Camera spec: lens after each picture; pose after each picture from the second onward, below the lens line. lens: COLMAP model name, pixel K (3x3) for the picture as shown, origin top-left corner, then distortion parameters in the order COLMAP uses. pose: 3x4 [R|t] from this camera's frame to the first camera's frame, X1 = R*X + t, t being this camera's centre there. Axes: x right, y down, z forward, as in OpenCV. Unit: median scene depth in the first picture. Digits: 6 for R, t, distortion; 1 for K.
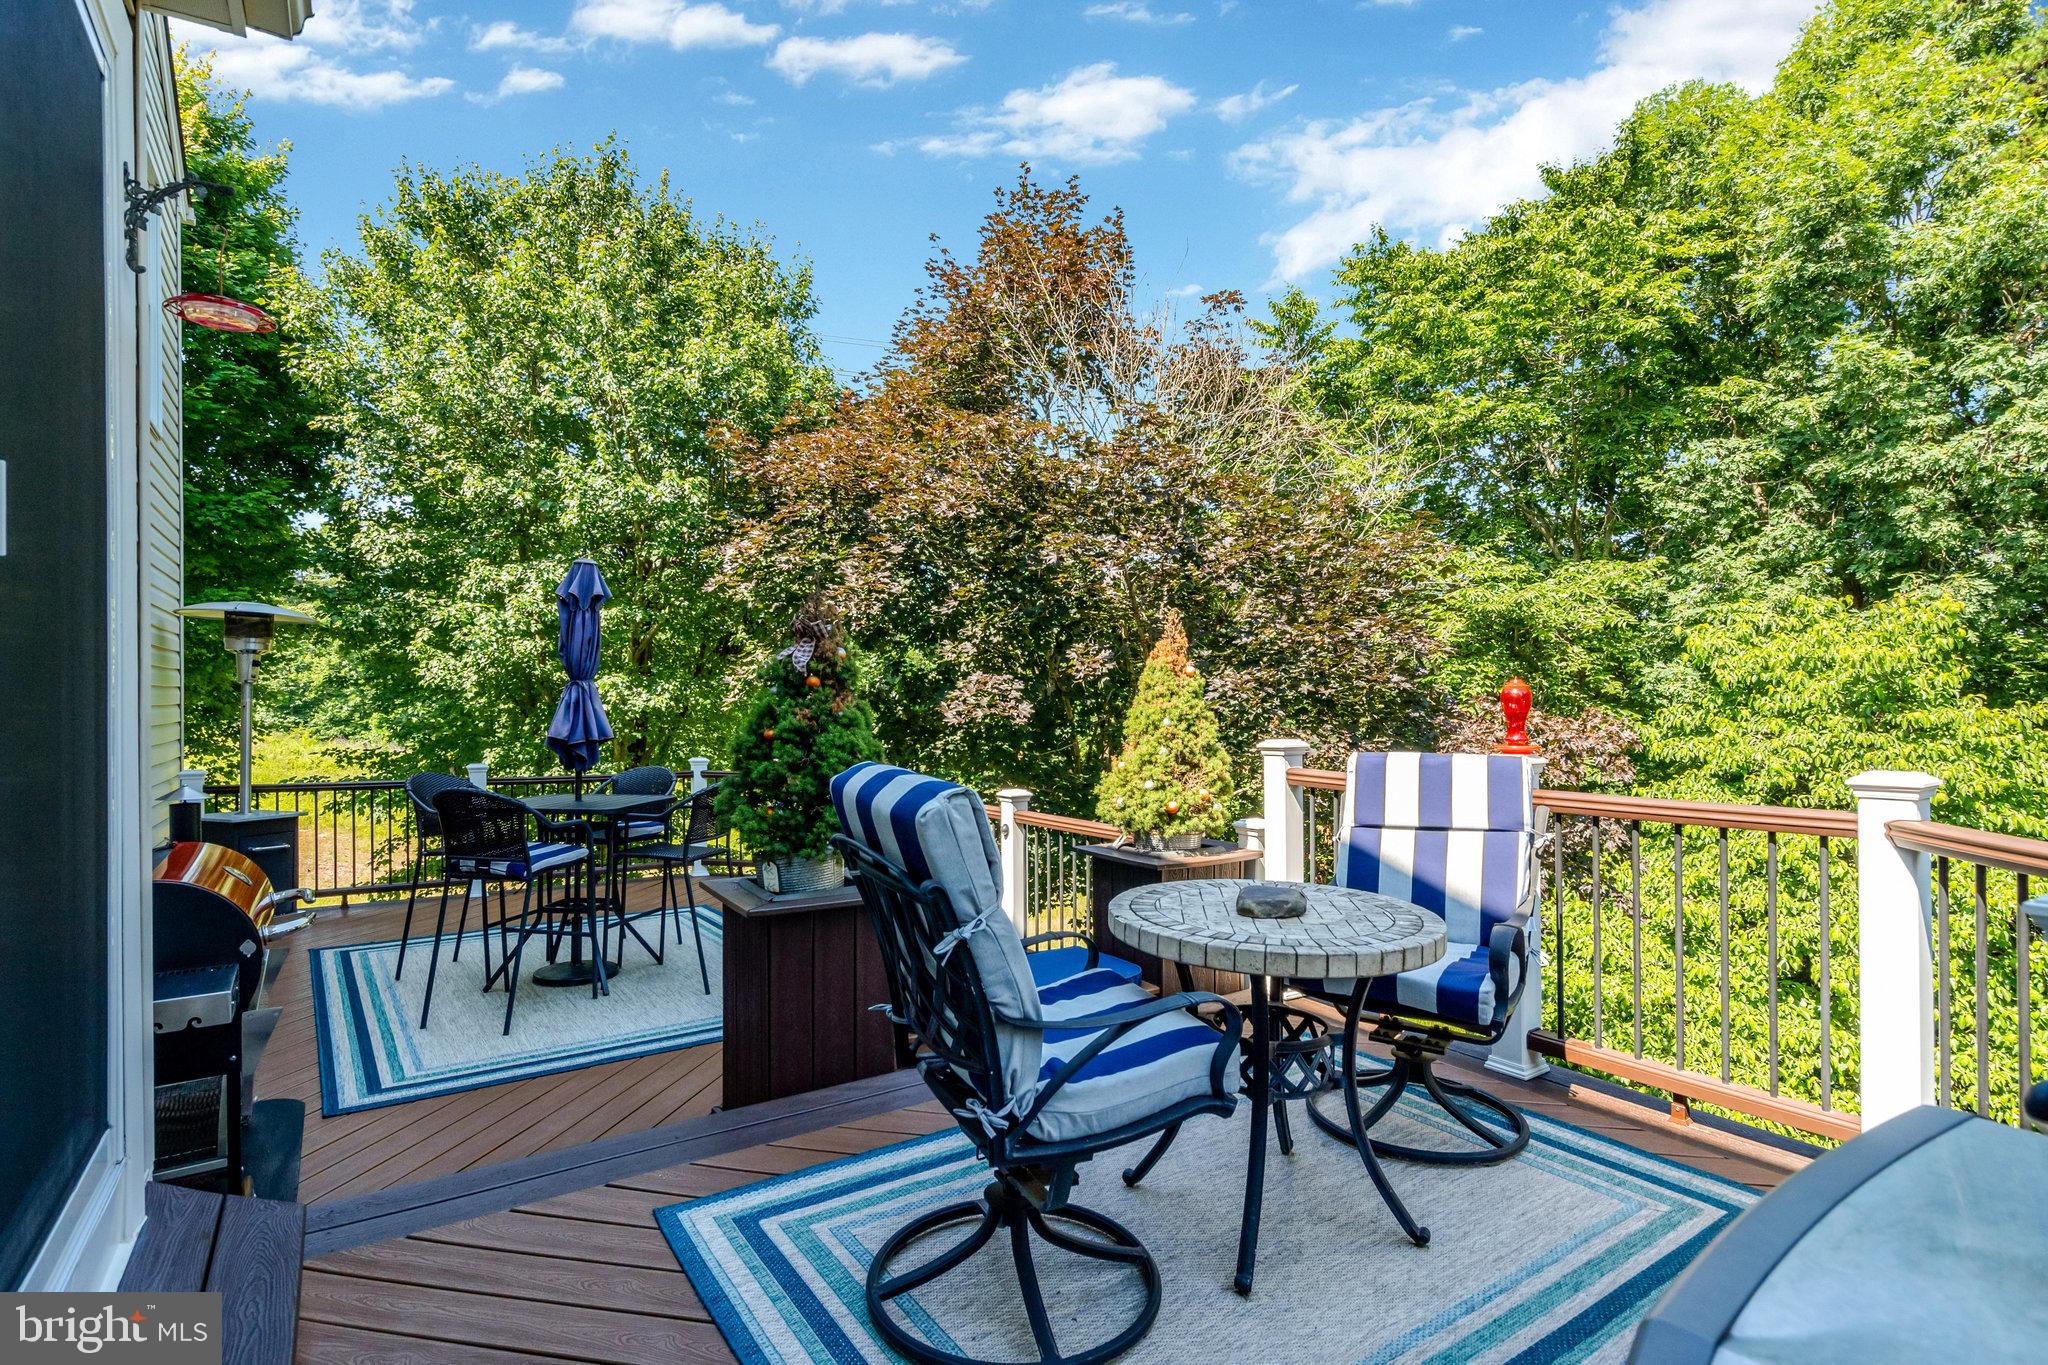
lens RADIAL K [[983.2, 0, 1031.8], [0, 983.2, 707.4], [0, 0, 1]] dist [-0.032892, 0.029175]
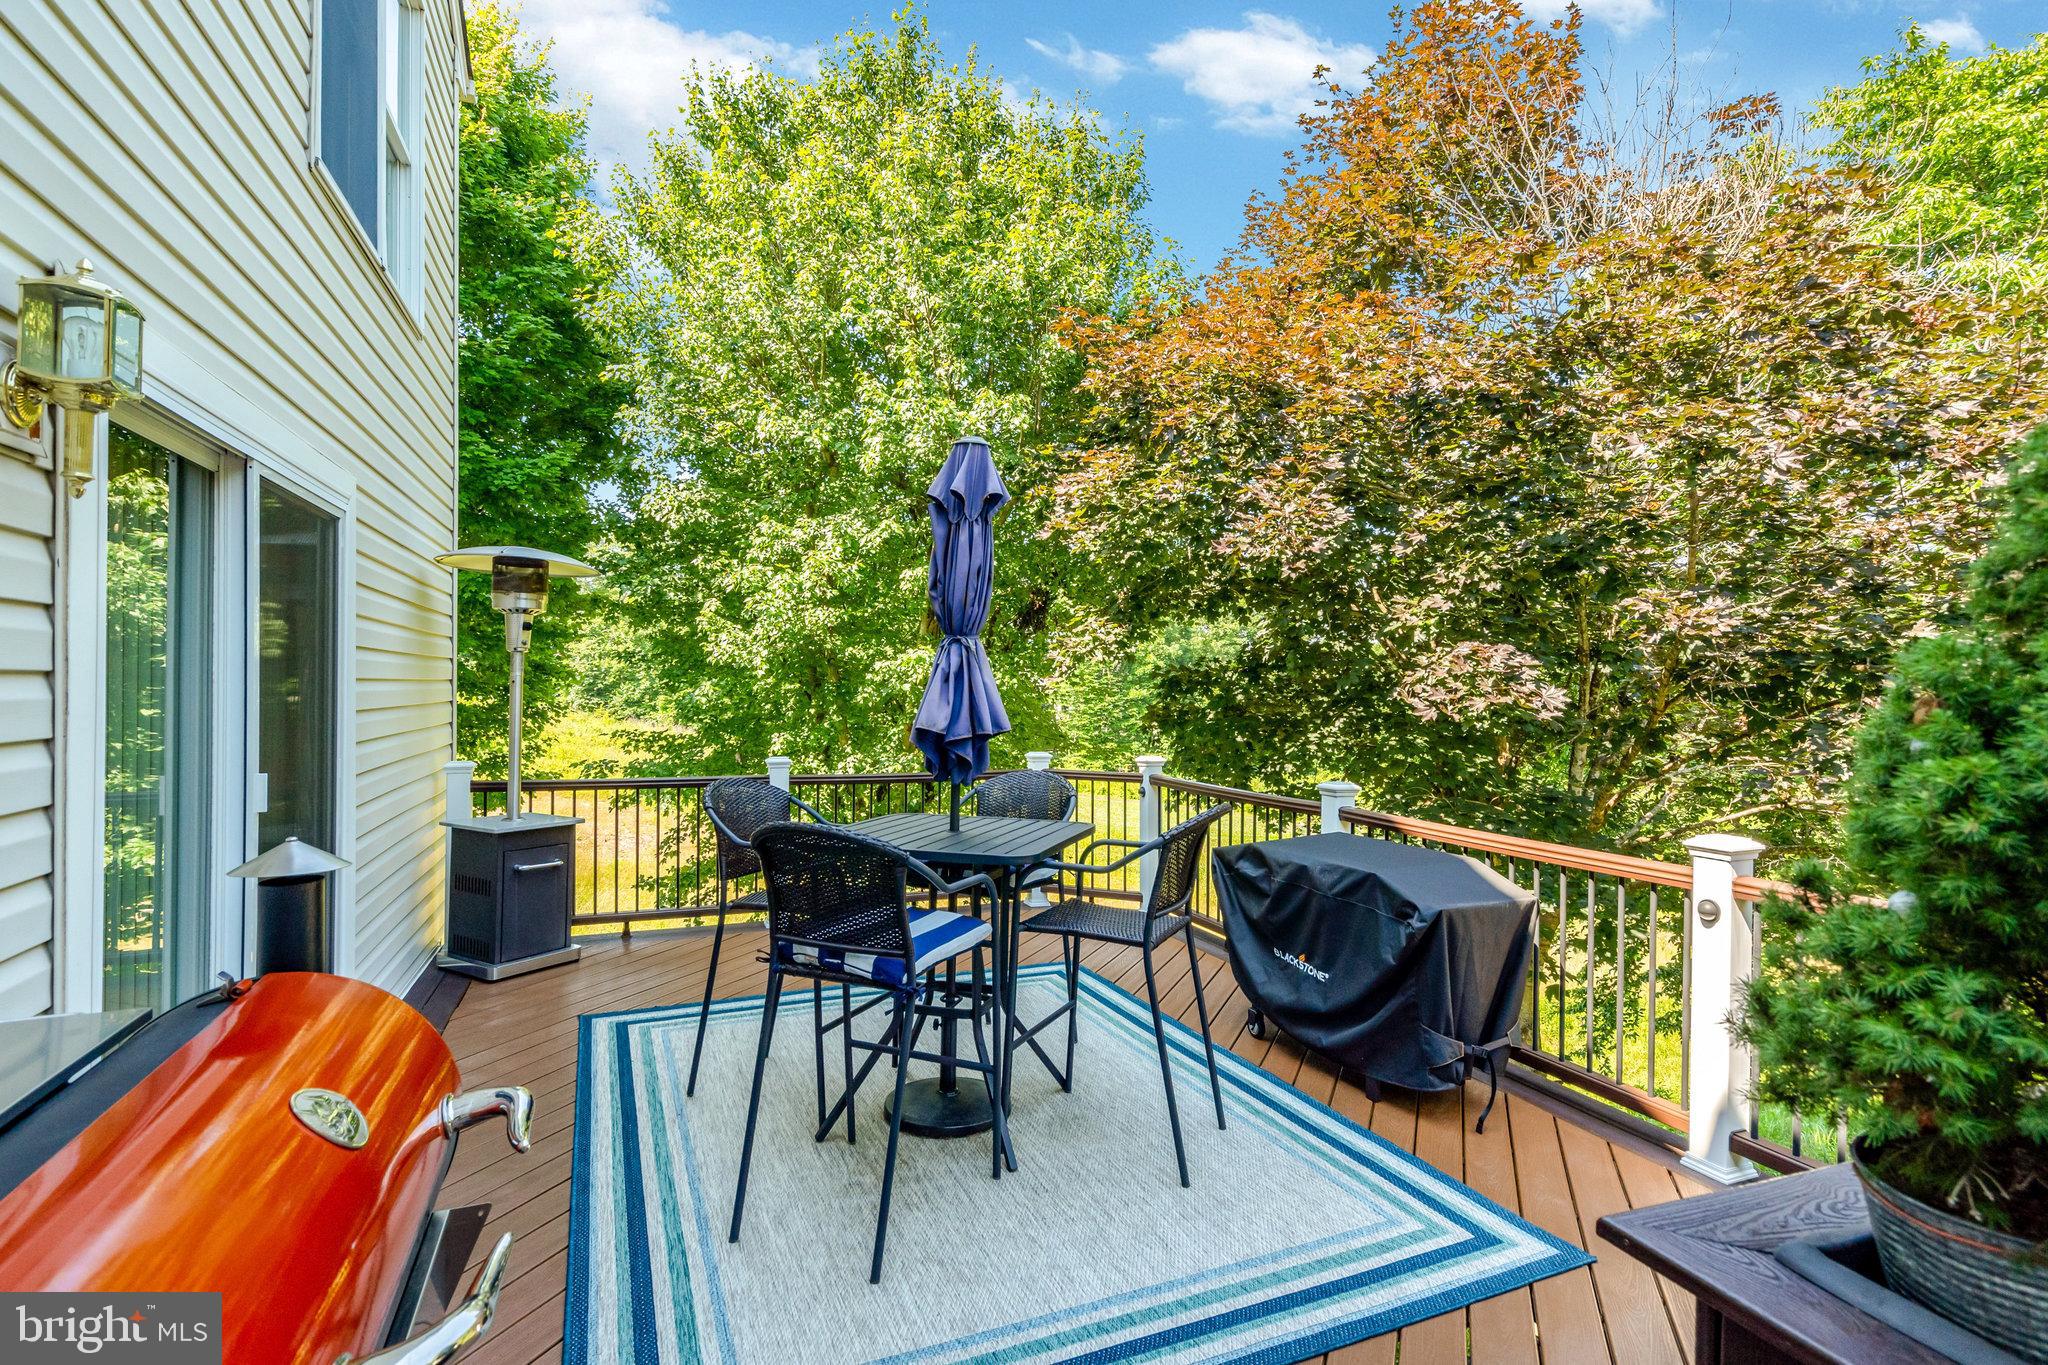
lens RADIAL K [[943.3, 0, 1021.1], [0, 943.3, 695.1], [0, 0, 1]] dist [-0.001007, 0.000042]
pose [[0.973700, 0.006513, -0.227740, -0.163328], [-0.006302, 0.999979, 0.001653, 0.004579], [0.227746, -0.000174, 0.973721, 0.242424]]
